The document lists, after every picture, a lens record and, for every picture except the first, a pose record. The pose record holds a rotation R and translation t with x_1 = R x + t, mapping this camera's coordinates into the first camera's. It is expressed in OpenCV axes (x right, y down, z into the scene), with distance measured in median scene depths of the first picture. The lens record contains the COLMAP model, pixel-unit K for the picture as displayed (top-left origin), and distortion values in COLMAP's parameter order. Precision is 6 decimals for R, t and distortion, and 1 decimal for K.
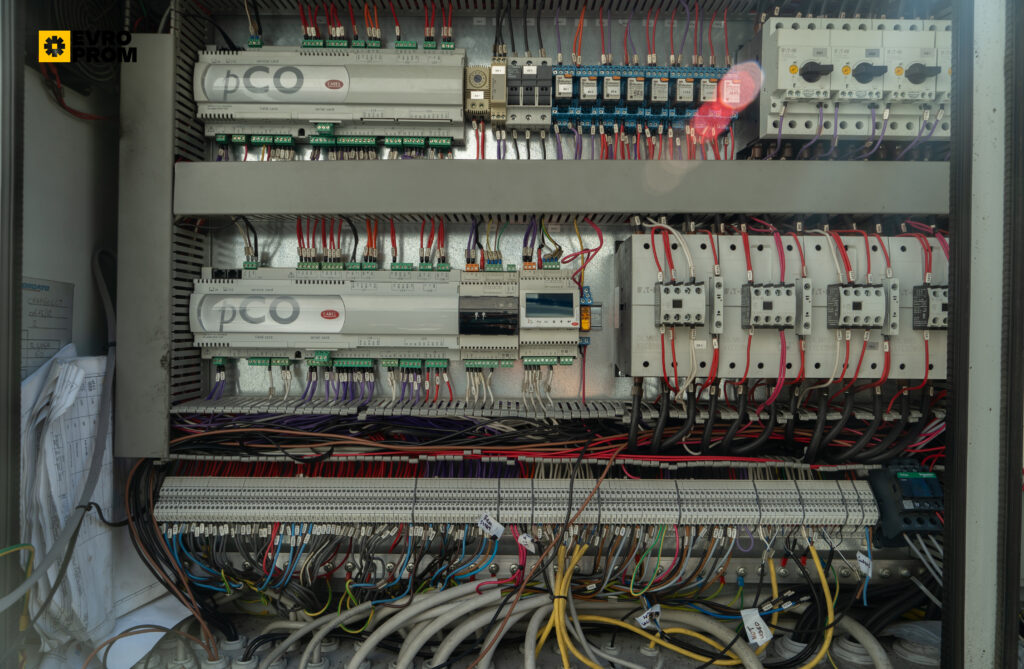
lens RADIAL K [[685.8, 0, 512.0], [0, 685.8, 334.5], [0, 0, 1]] dist [-0.001527, -0.002969]
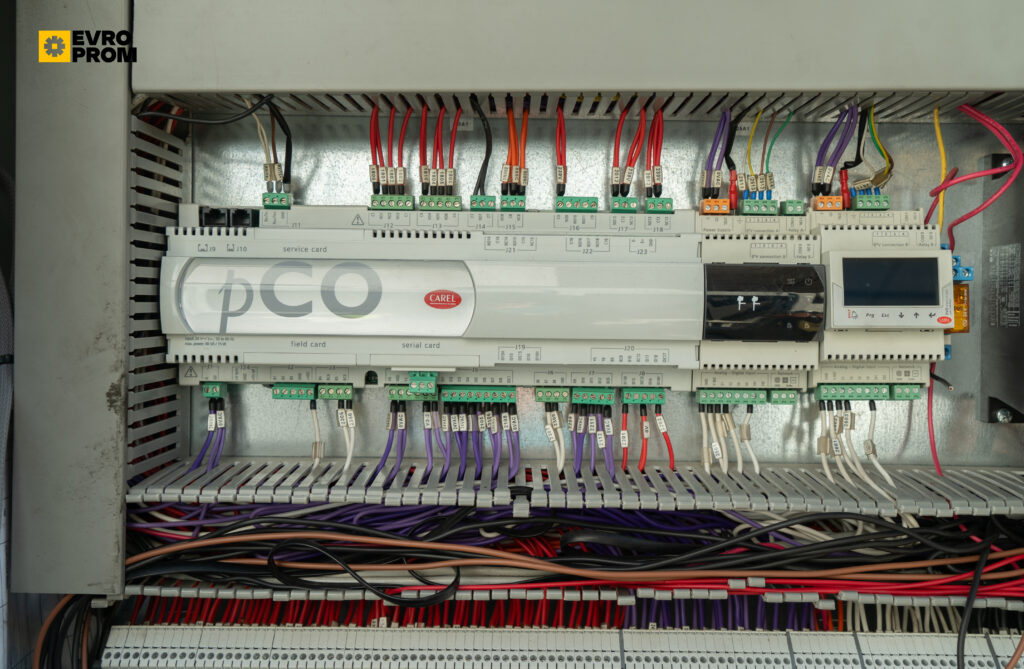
lens RADIAL K [[959.4, 0, 512.0], [0, 959.4, 334.5], [0, 0, 1]] dist [0.034476, -0.013025]
pose [[0.999995, 0.003046, 0.000228, -0.214312], [-0.003050, 0.999829, 0.018252, -0.016532], [-0.000172, -0.018252, 0.999833, 0.301225]]
